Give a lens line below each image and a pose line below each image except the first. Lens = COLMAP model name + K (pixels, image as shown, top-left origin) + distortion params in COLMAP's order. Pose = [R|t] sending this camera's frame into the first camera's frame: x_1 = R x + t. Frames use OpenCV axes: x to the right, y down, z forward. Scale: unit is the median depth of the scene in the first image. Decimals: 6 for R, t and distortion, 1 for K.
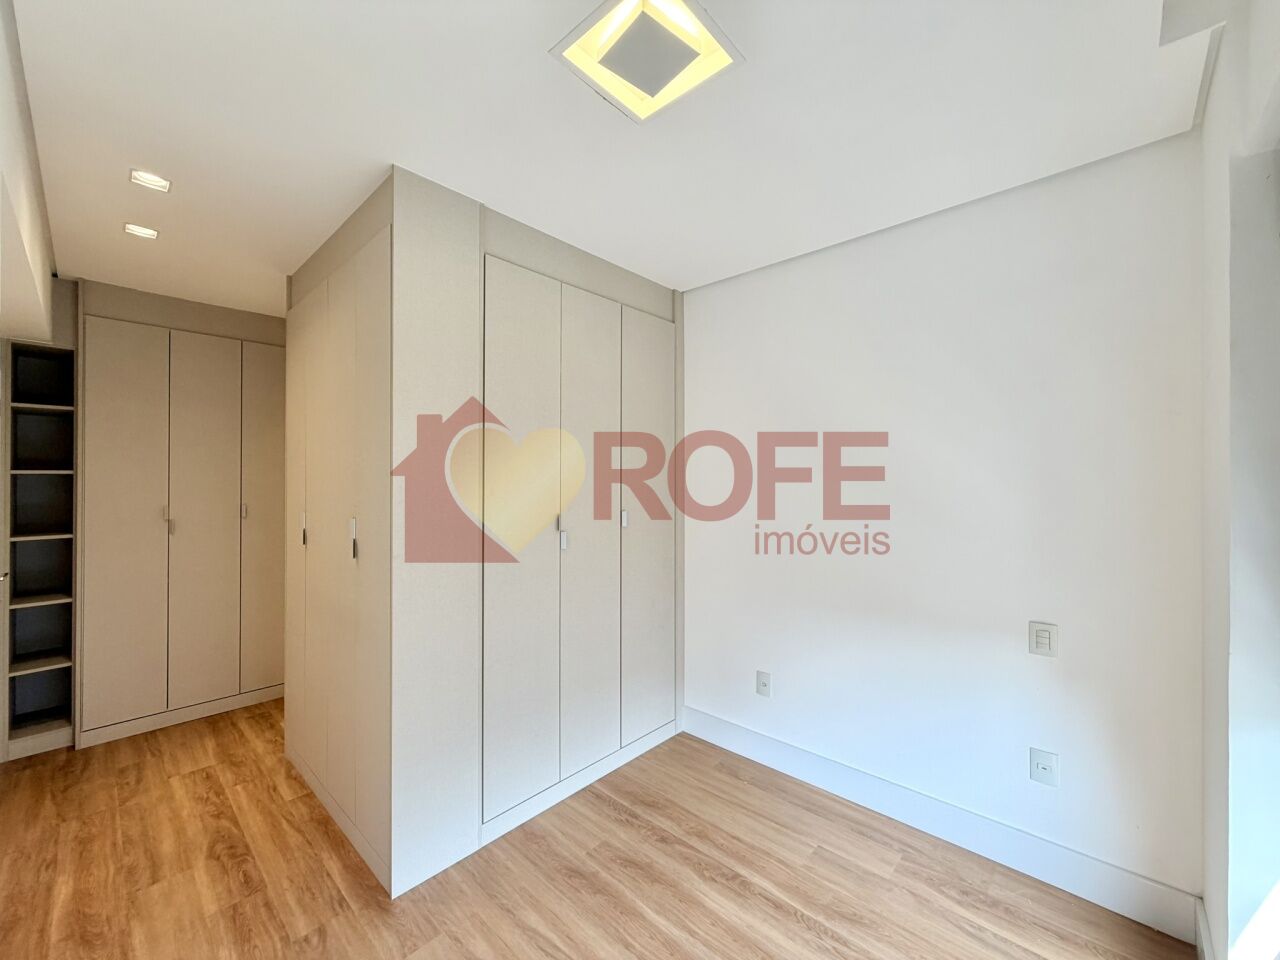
lens RADIAL K [[510.0, 0, 636.6], [0, 510.0, 478.6], [0, 0, 1]] dist [0.003862, -0.001075]
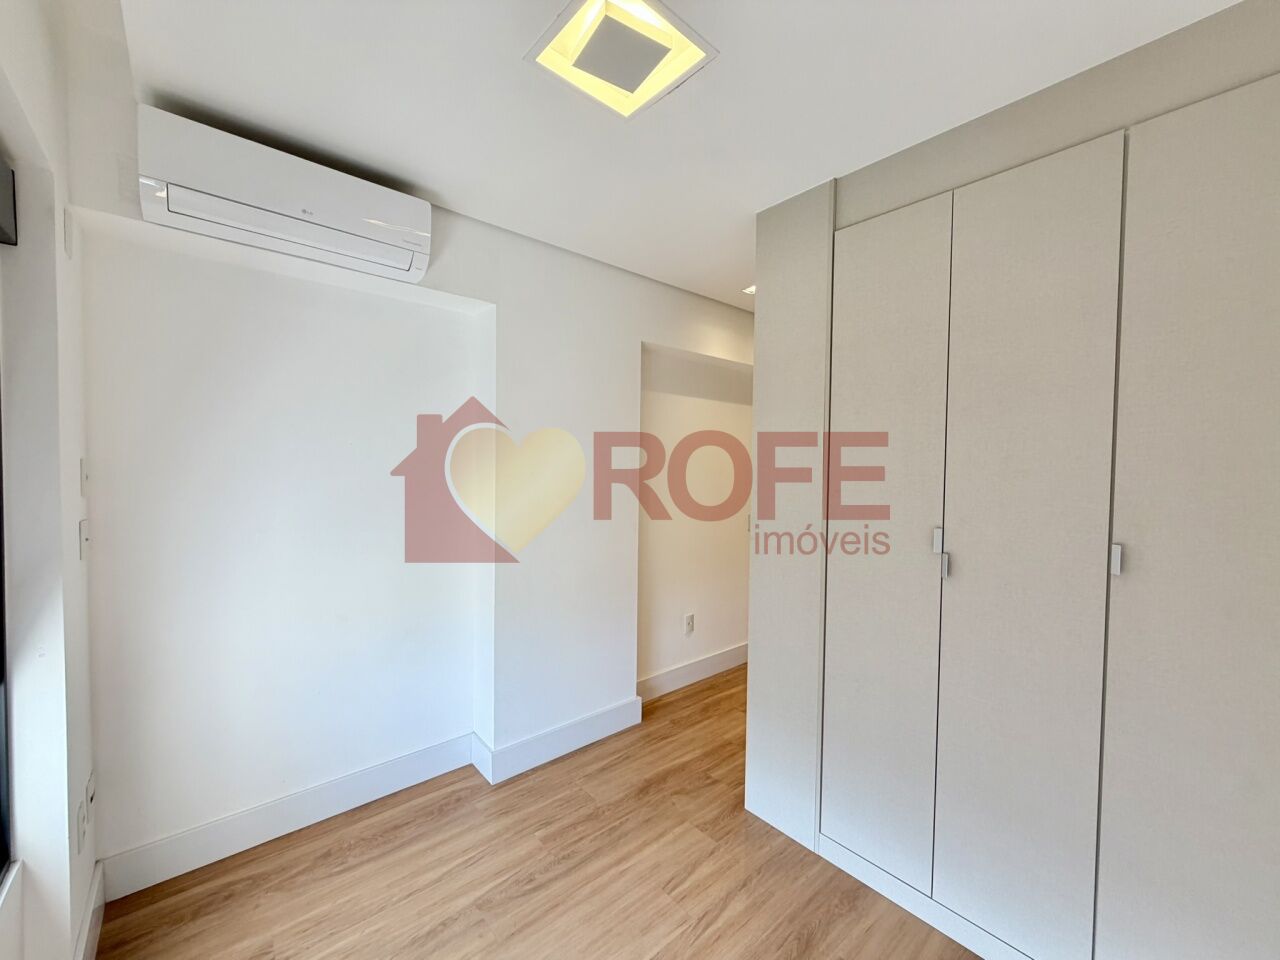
lens RADIAL K [[510.0, 0, 635.4], [0, 510.0, 478.4], [0, 0, 1]] dist [0.003862, -0.001075]
pose [[-0.107978, 0.021668, -0.993917, 0.797907], [-0.011062, 0.999674, 0.022996, -0.010825], [0.994092, 0.013478, -0.107703, 0.878916]]
